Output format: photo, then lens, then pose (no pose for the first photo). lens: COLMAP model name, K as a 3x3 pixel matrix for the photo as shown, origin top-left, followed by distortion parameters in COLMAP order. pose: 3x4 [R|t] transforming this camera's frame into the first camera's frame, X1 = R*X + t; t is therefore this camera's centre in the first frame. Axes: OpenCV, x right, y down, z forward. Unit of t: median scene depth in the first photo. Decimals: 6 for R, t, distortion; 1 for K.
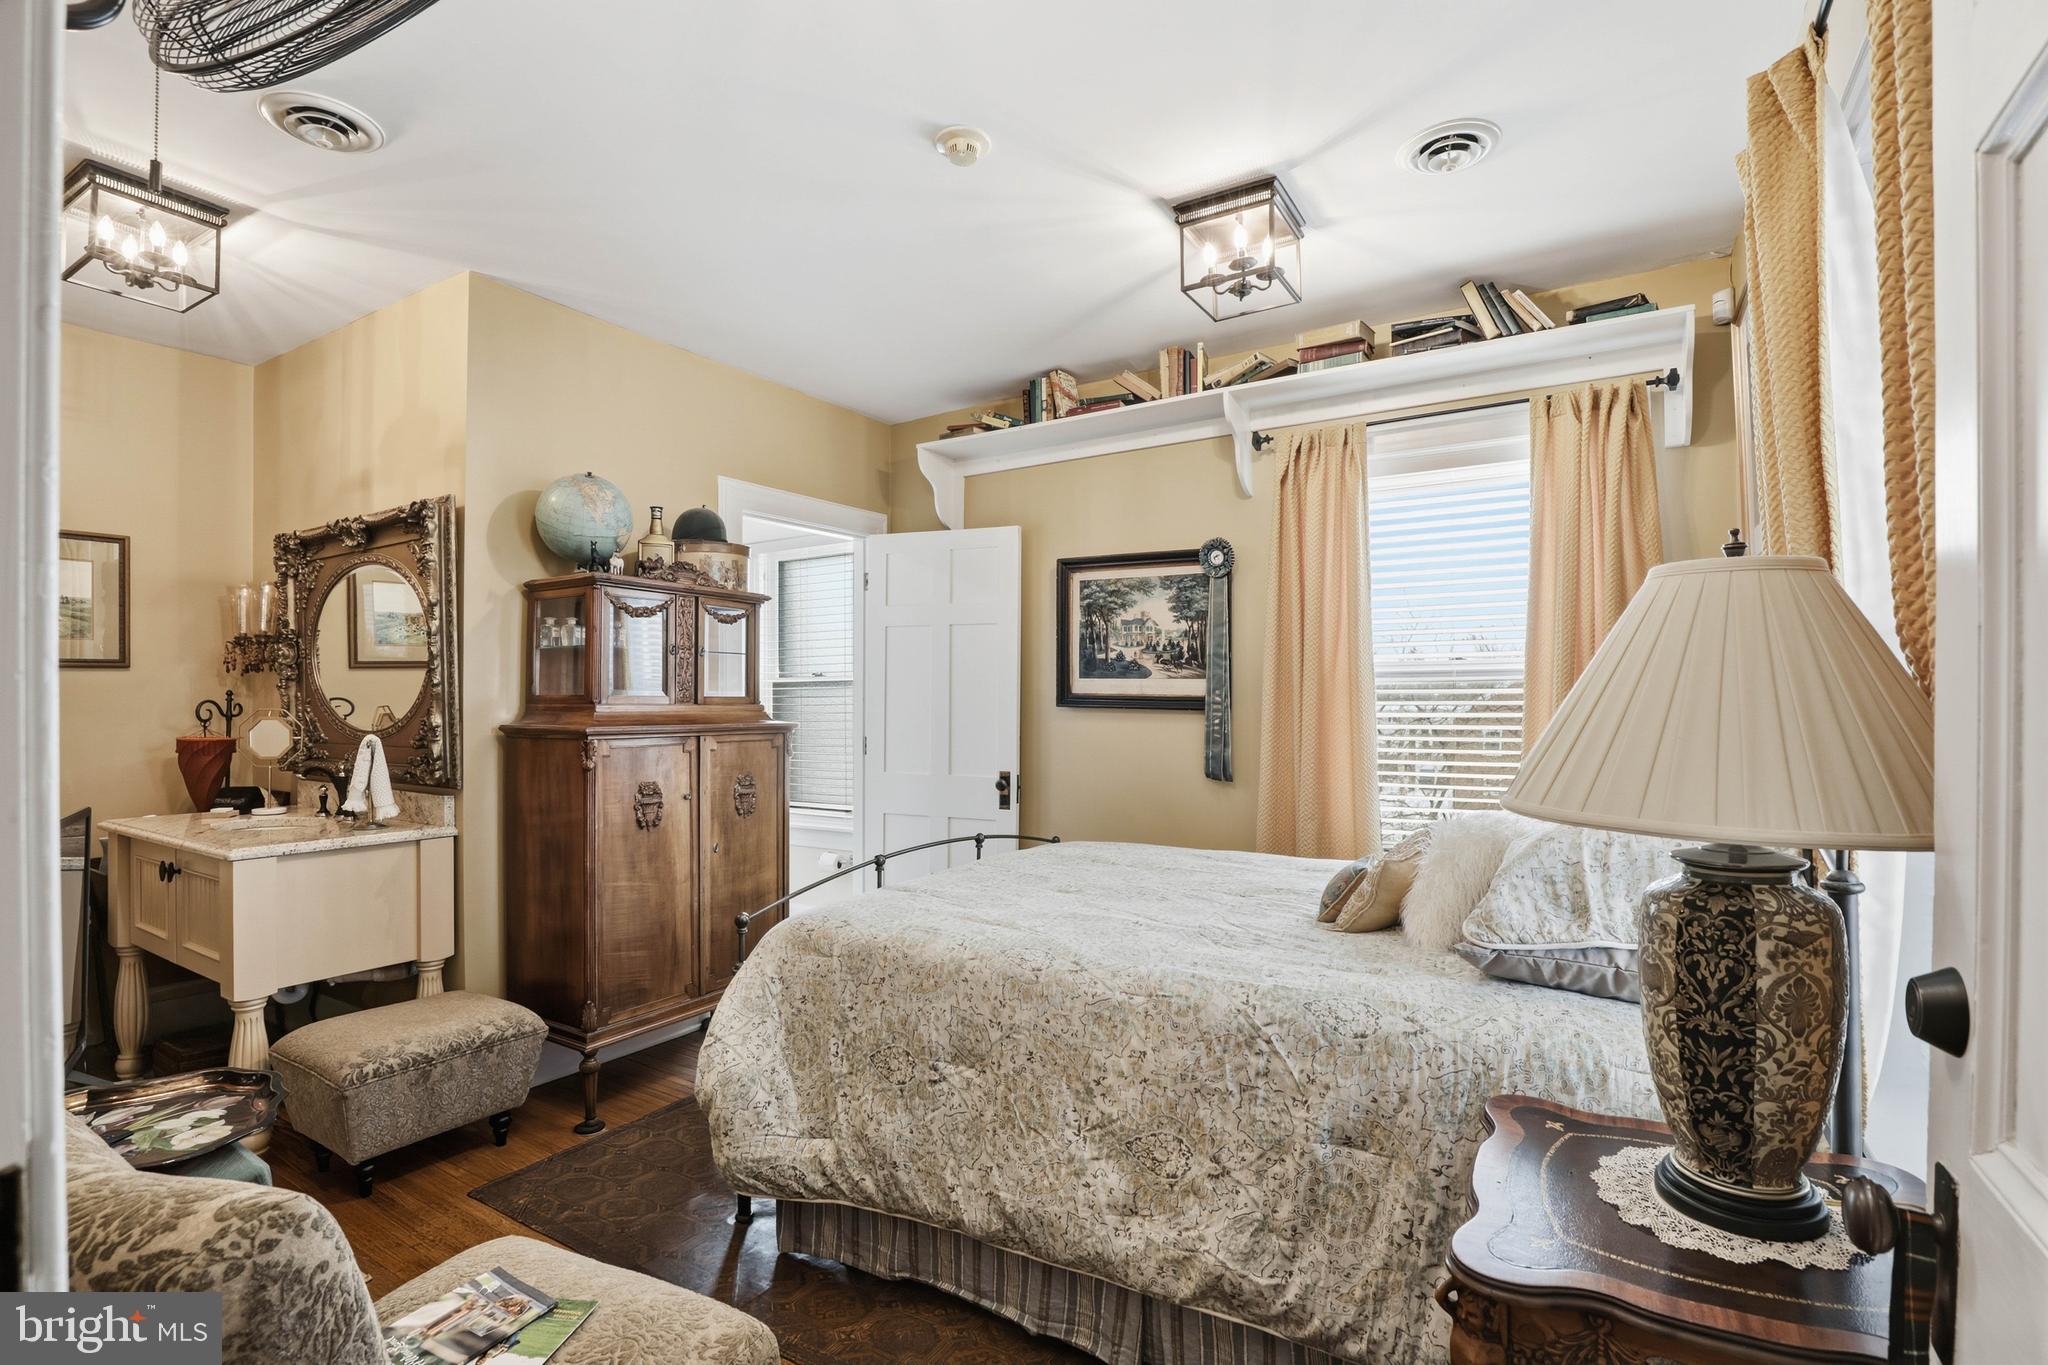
lens RADIAL K [[945.4, 0, 1034.0], [0, 945.4, 681.4], [0, 0, 1]] dist [-0.033047, 0.002033]
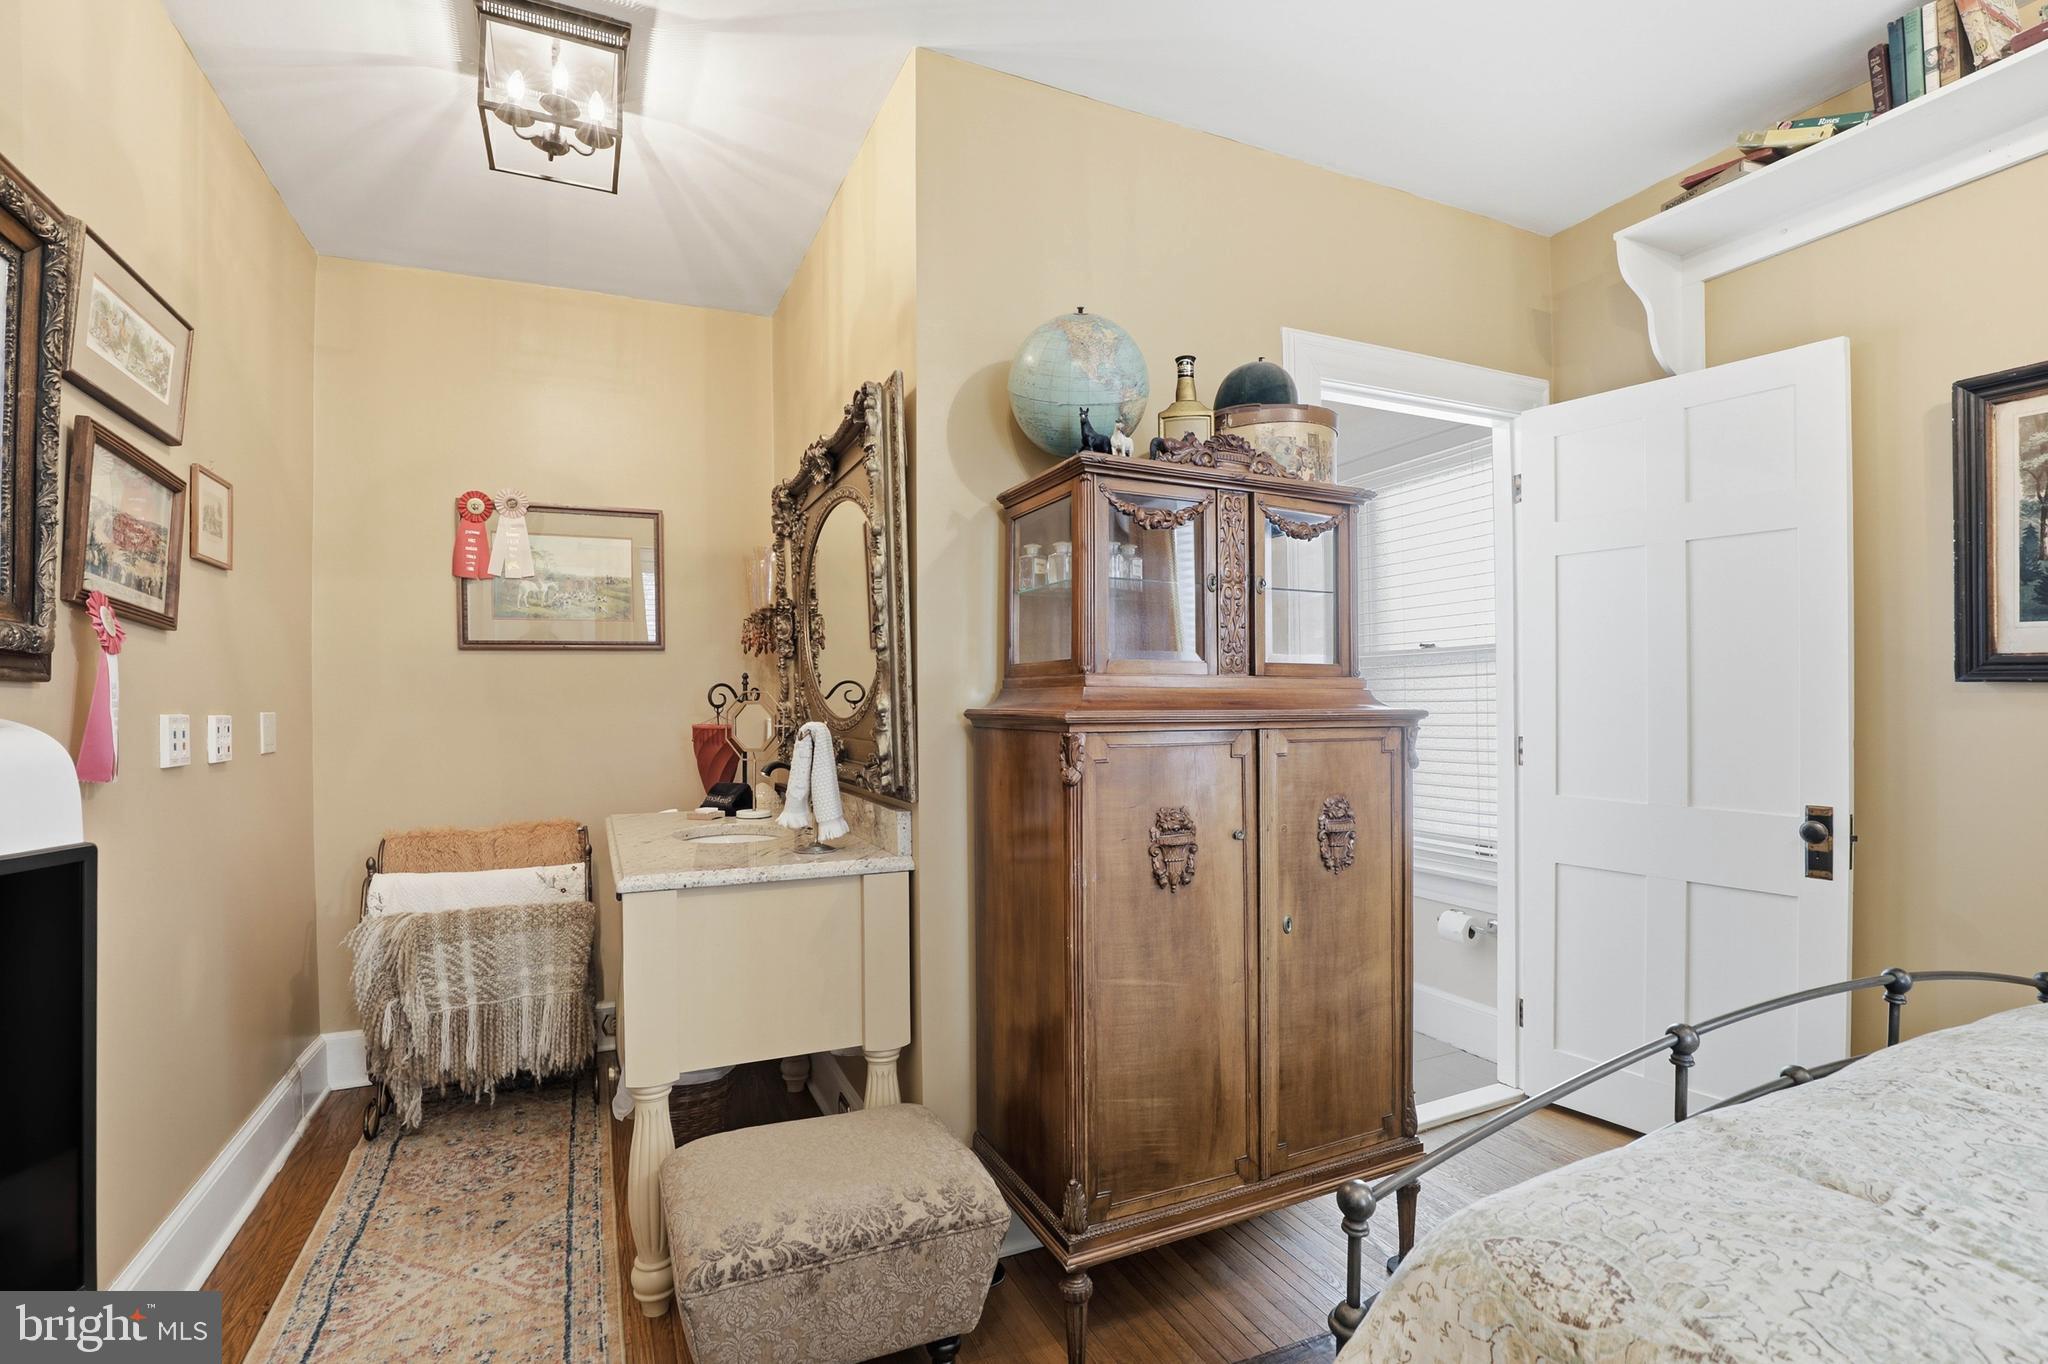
lens RADIAL K [[945.4, 0, 1038.6], [0, 945.4, 693.3], [0, 0, 1]] dist [-0.033047, 0.002033]
pose [[0.837997, -0.006357, -0.545638, -0.153060], [0.013829, 0.999858, 0.009589, 0.028243], [0.545500, -0.015581, 0.837966, 0.444089]]
